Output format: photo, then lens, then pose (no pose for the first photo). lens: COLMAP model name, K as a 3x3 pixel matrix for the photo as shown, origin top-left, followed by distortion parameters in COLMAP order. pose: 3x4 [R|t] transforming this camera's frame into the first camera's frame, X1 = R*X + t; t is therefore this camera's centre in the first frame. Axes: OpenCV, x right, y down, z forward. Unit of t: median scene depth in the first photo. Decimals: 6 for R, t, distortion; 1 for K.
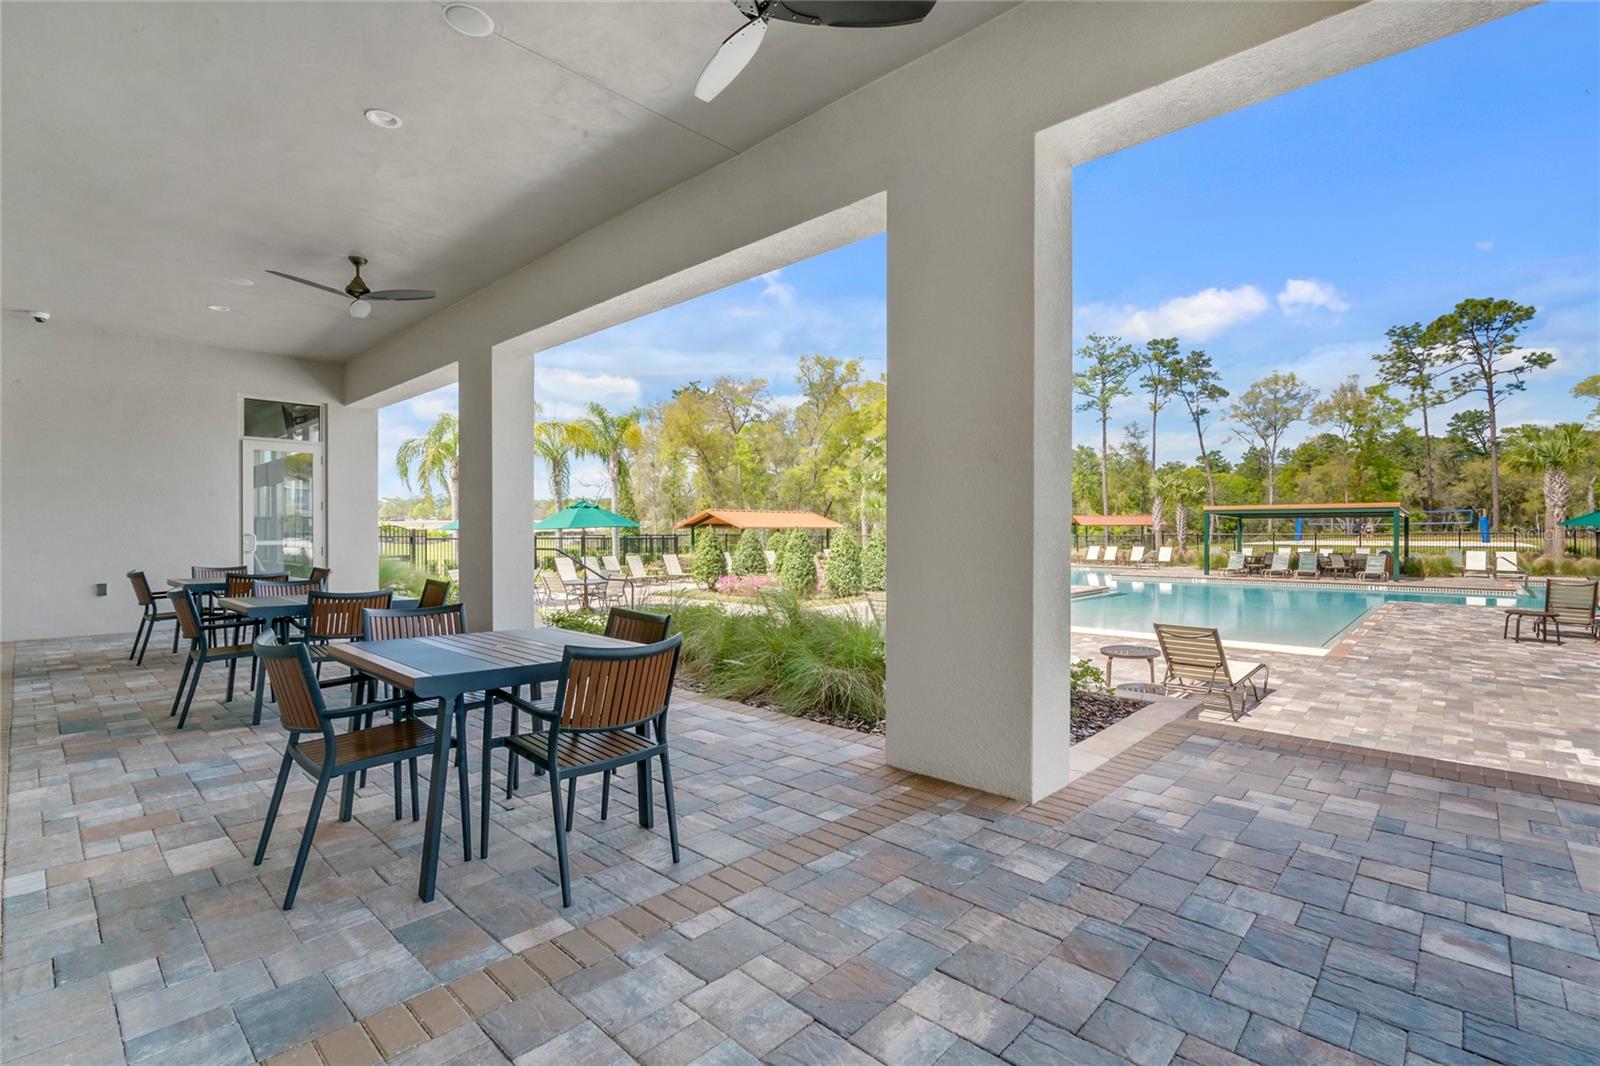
lens RADIAL K [[731.2, 0, 800.9], [0, 731.2, 541.5], [0, 0, 1]] dist [0.000775, 0.000299]
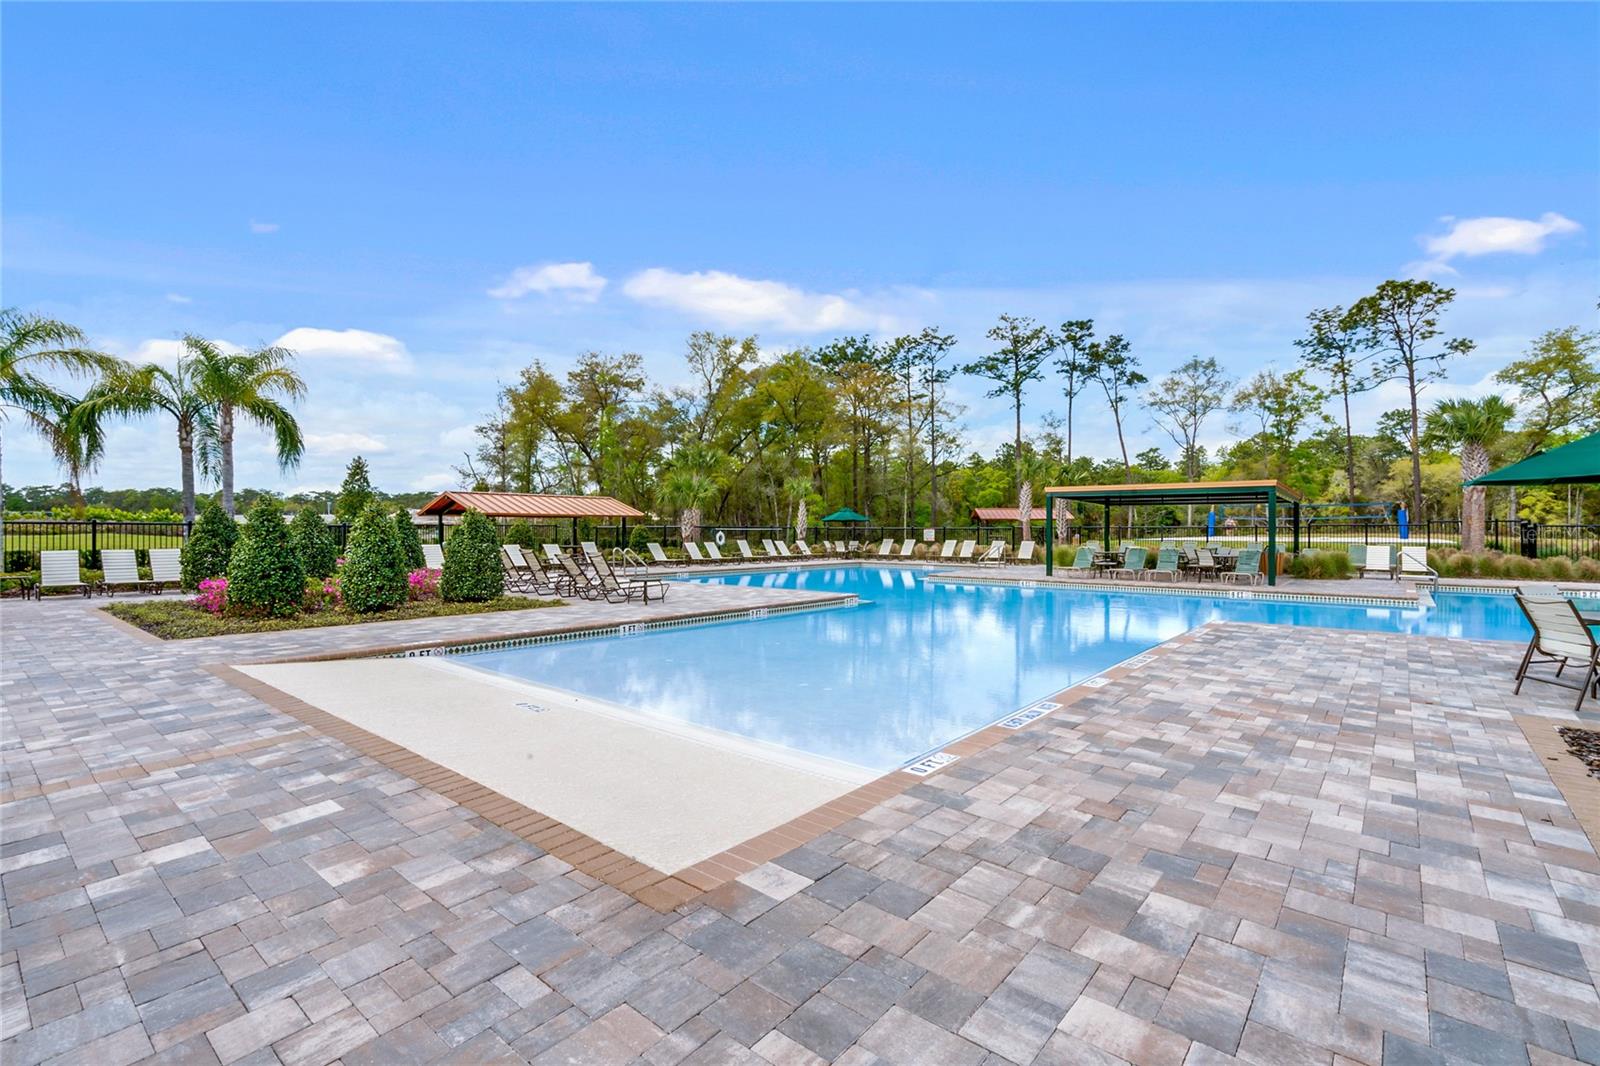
lens RADIAL K [[736.7, 0, 800.0], [0, 736.7, 533.0], [0, 0, 1]] dist [-0.001408, -0.000346]
pose [[0.998541, 0.003676, 0.053867, 0.101897], [-0.003203, 0.999956, -0.008871, 0.003270], [-0.053897, 0.008686, 0.998509, 0.095609]]
